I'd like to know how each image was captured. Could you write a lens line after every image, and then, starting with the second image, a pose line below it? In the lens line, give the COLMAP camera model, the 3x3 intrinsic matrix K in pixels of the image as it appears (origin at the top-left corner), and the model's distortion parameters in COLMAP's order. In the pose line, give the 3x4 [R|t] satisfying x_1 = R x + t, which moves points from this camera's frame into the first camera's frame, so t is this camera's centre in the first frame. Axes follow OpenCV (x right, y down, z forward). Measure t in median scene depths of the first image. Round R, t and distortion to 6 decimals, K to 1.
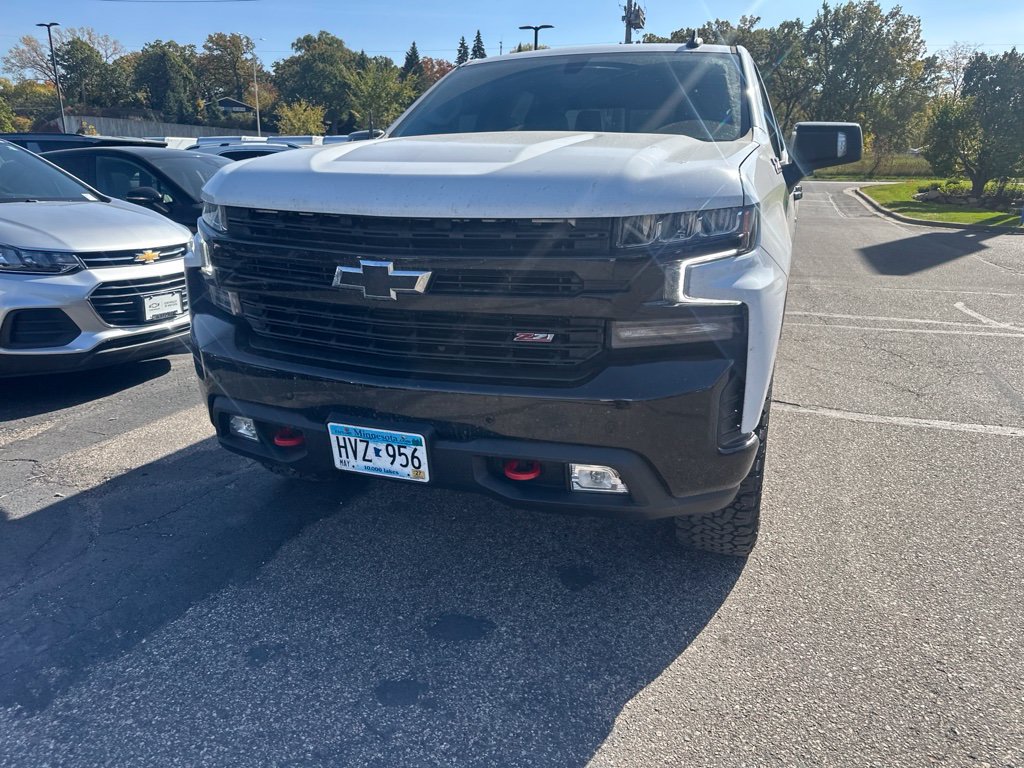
lens RADIAL K [[718.5, 0, 518.9], [0, 718.5, 387.2], [0, 0, 1]] dist [0.038872, -0.049714]
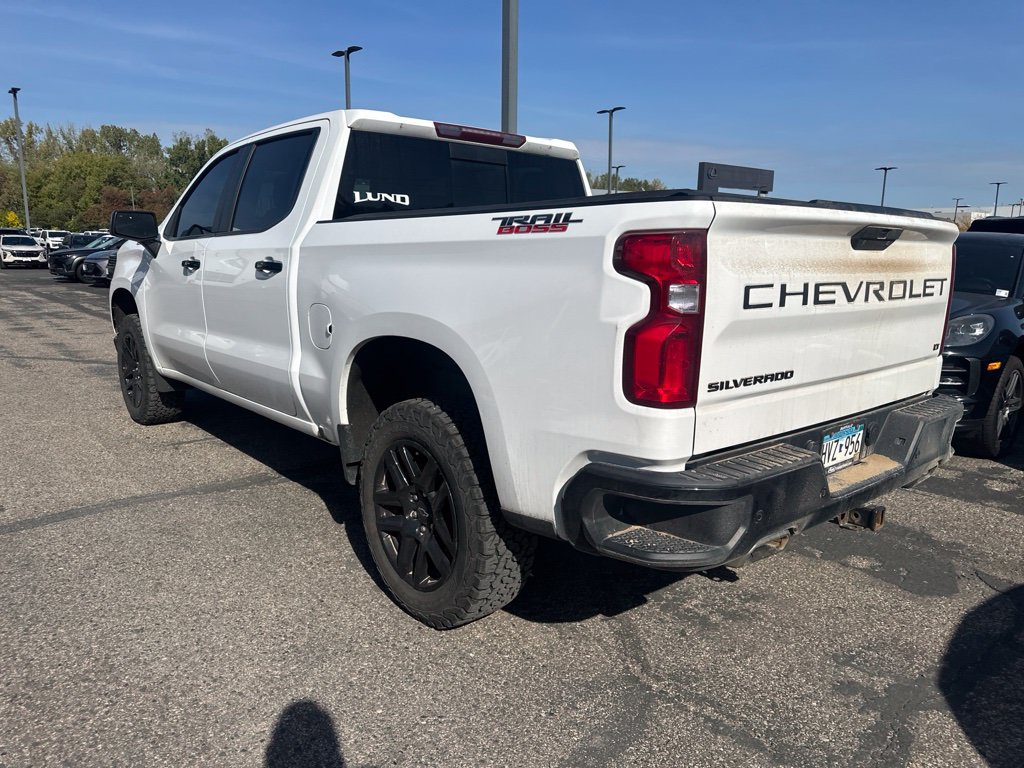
lens RADIAL K [[718.5, 0, 515.0], [0, 718.5, 391.7], [0, 0, 1]] dist [0.038872, -0.049714]
pose [[0.480000, -0.131966, 0.867286, -1.456295], [0.300935, 0.953403, -0.021483, -0.131175], [-0.824038, 0.271308, 0.497347, 0.820563]]
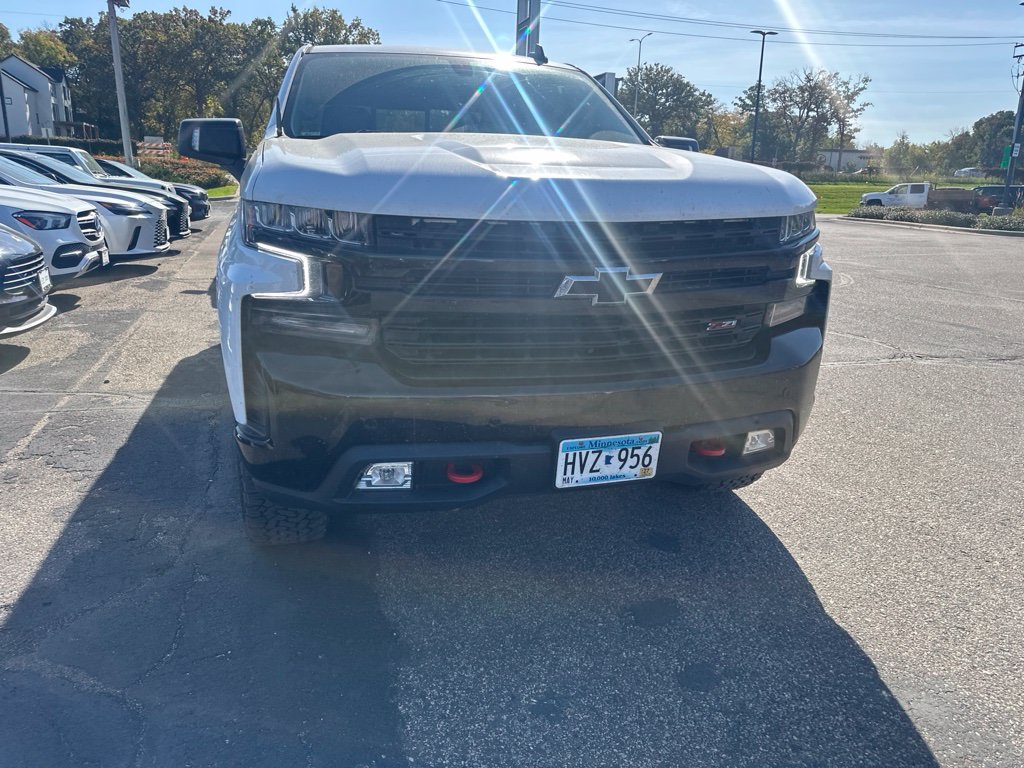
lens RADIAL K [[718.5, 0, 517.9], [0, 718.5, 375.9], [0, 0, 1]] dist [0.038872, -0.049714]
pose [[0.794341, -0.151544, 0.588267, -0.852771], [0.156733, 0.986724, 0.042553, -0.084306], [-0.586905, 0.058399, 0.807547, 0.267473]]
